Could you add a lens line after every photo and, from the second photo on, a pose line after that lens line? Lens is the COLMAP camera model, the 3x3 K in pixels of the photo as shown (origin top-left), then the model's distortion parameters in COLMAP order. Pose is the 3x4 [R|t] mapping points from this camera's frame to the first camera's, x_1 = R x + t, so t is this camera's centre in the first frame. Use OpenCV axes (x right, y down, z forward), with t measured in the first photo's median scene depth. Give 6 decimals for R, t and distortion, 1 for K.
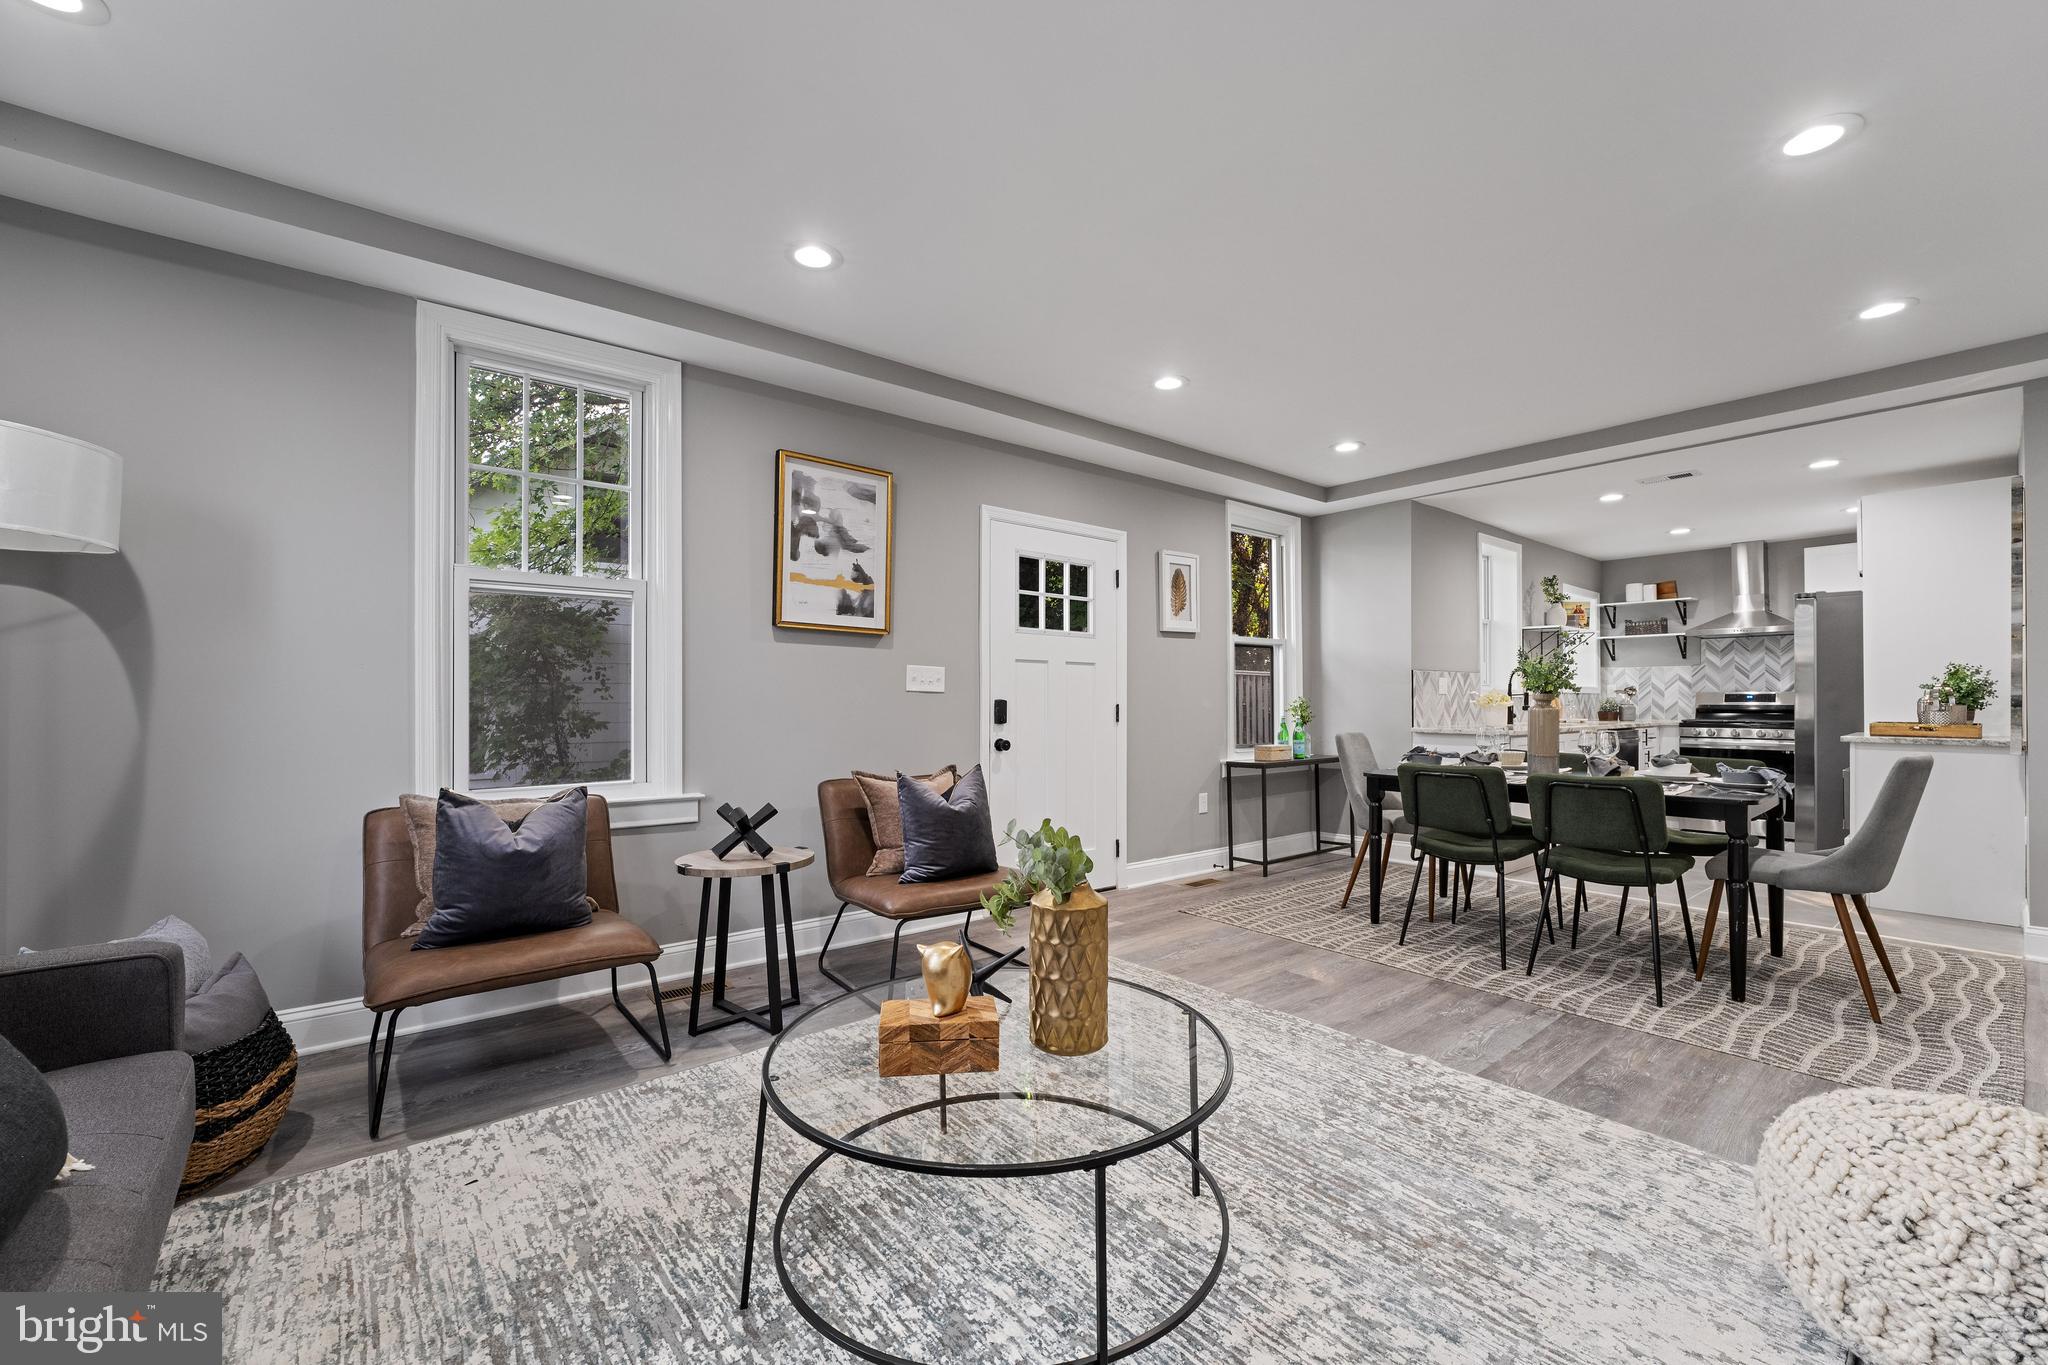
lens RADIAL K [[847.4, 0, 1030.0], [0, 847.4, 686.9], [0, 0, 1]] dist [-0.009886, -0.000224]
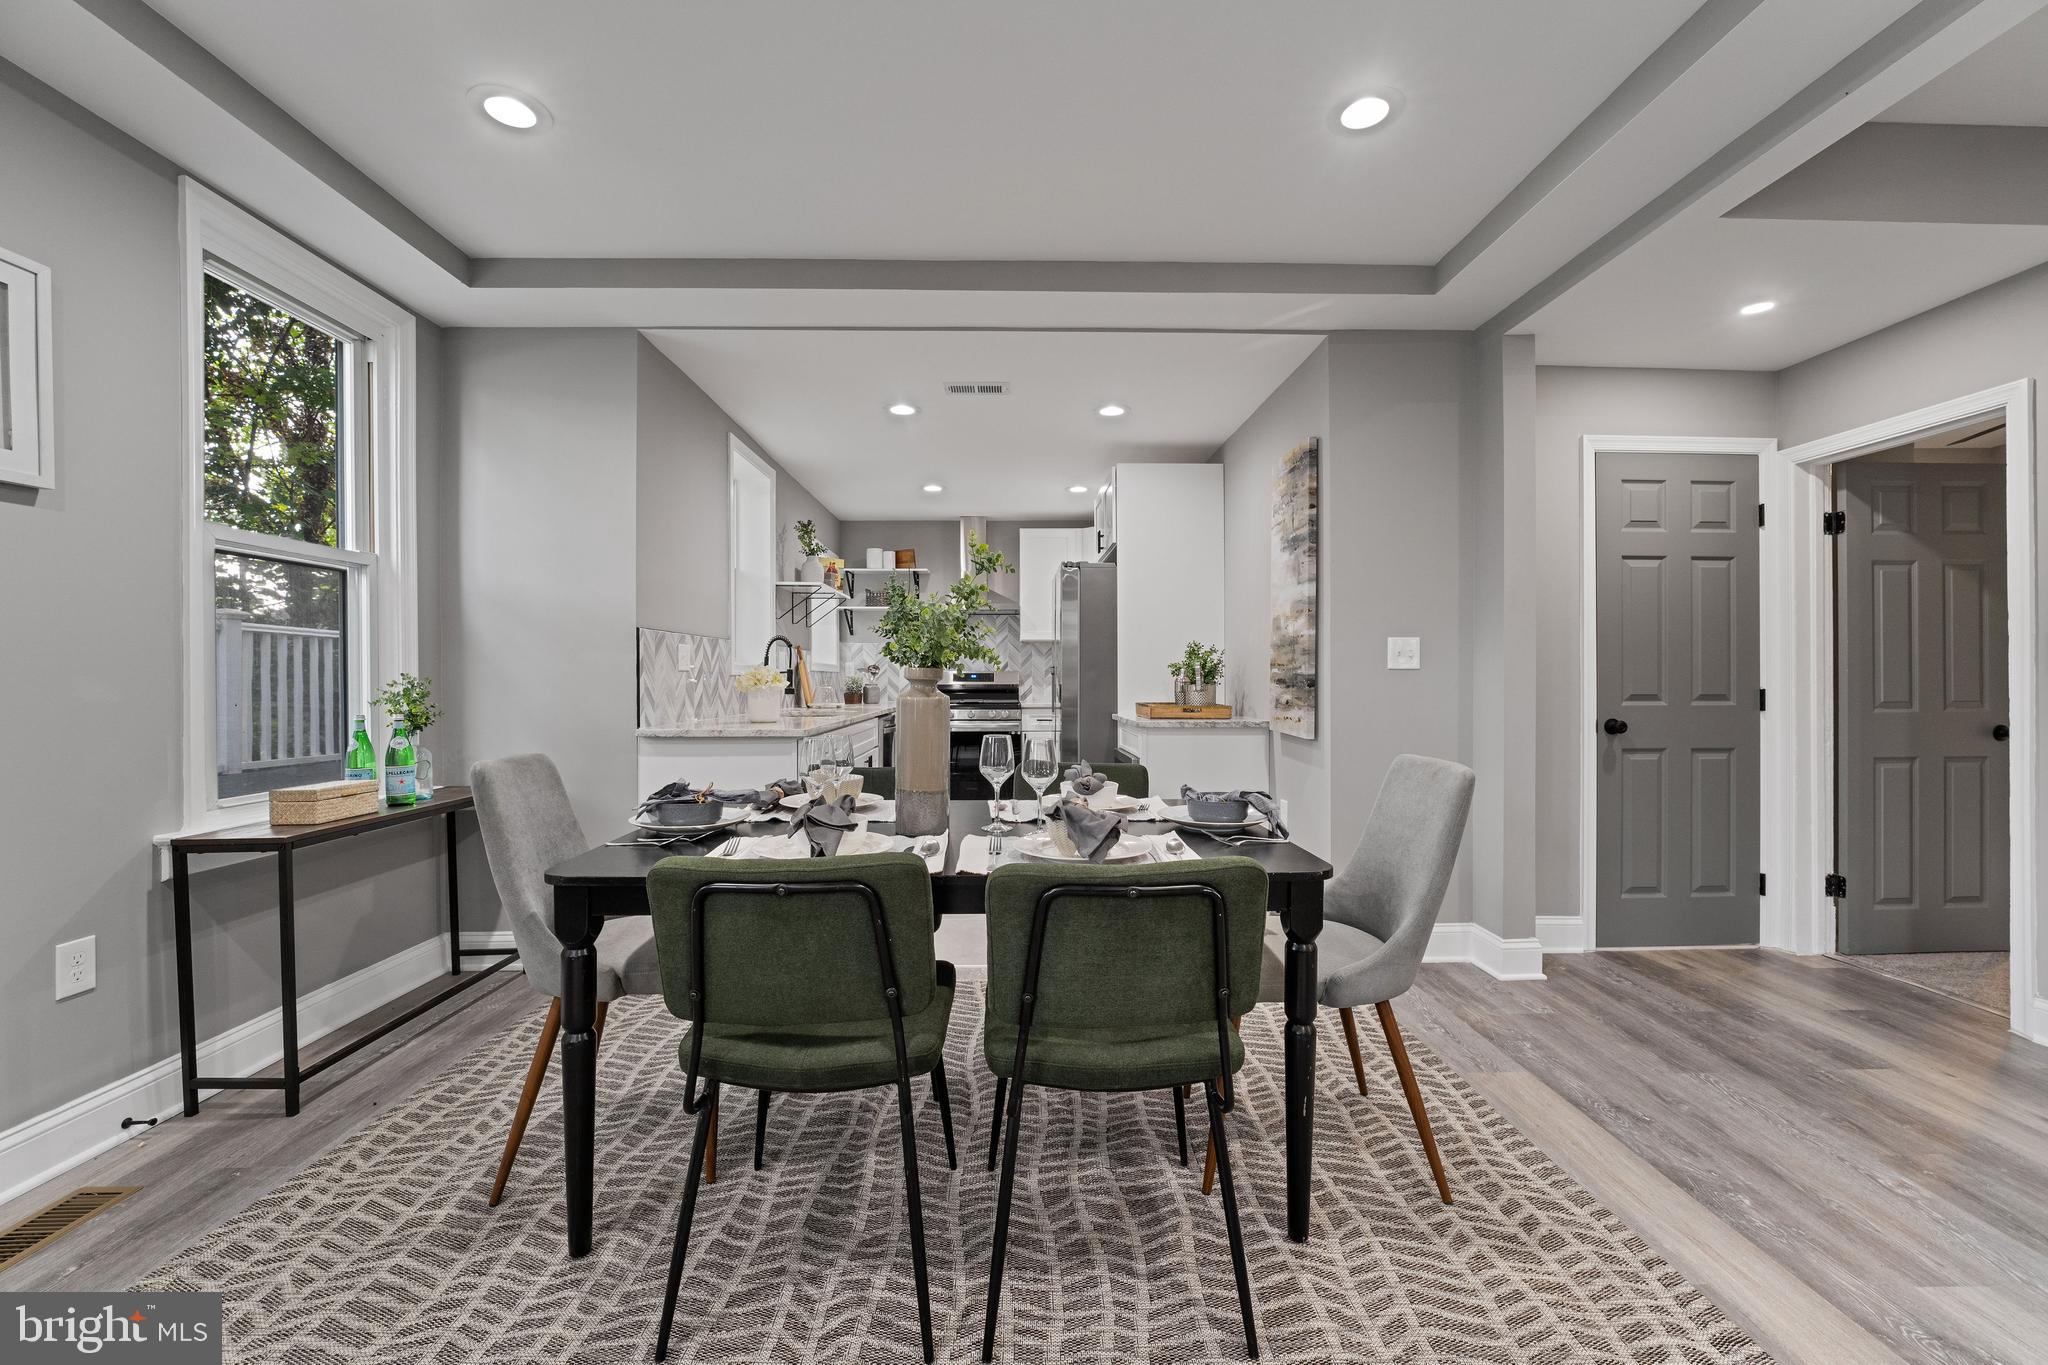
lens RADIAL K [[829.2, 0, 1027.1], [0, 829.2, 694.5], [0, 0, 1]] dist [-0.018845, 0.003457]
pose [[0.621217, -0.014776, 0.783499, 0.188650], [-0.012205, 0.999519, 0.028527, 0.006388], [-0.783544, -0.027284, 0.620737, 0.473206]]
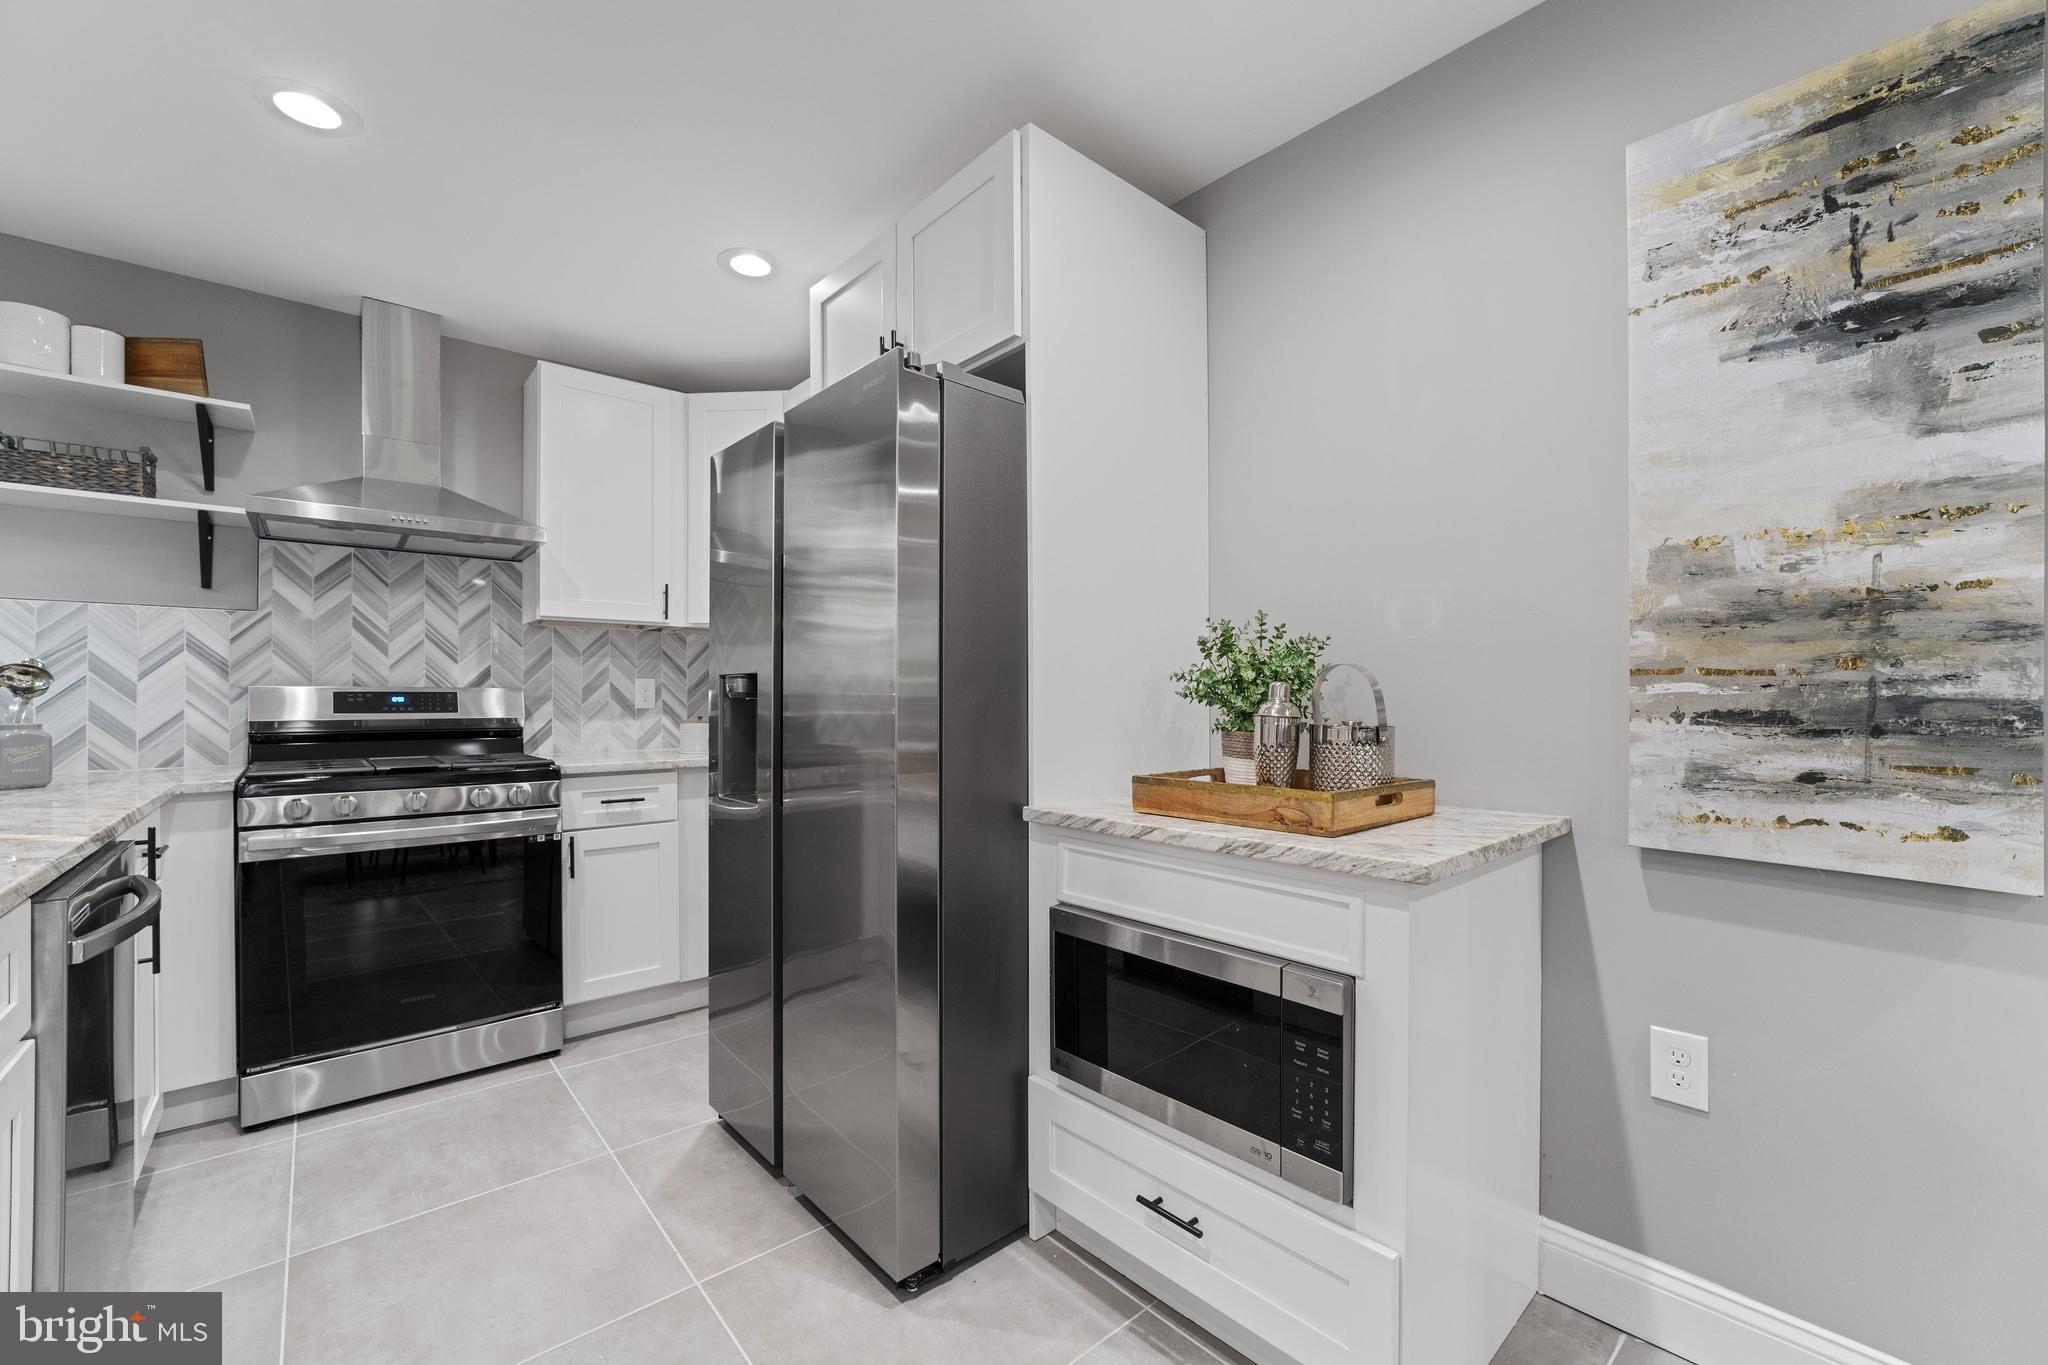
lens RADIAL K [[829.2, 0, 1027.1], [0, 829.2, 694.5], [0, 0, 1]] dist [-0.018845, 0.003457]
pose [[-0.030244, 0.006438, 0.999522, 0.613852], [-0.014551, 0.999870, -0.006881, 0.010628], [-0.999437, -0.014752, -0.030146, 0.955332]]
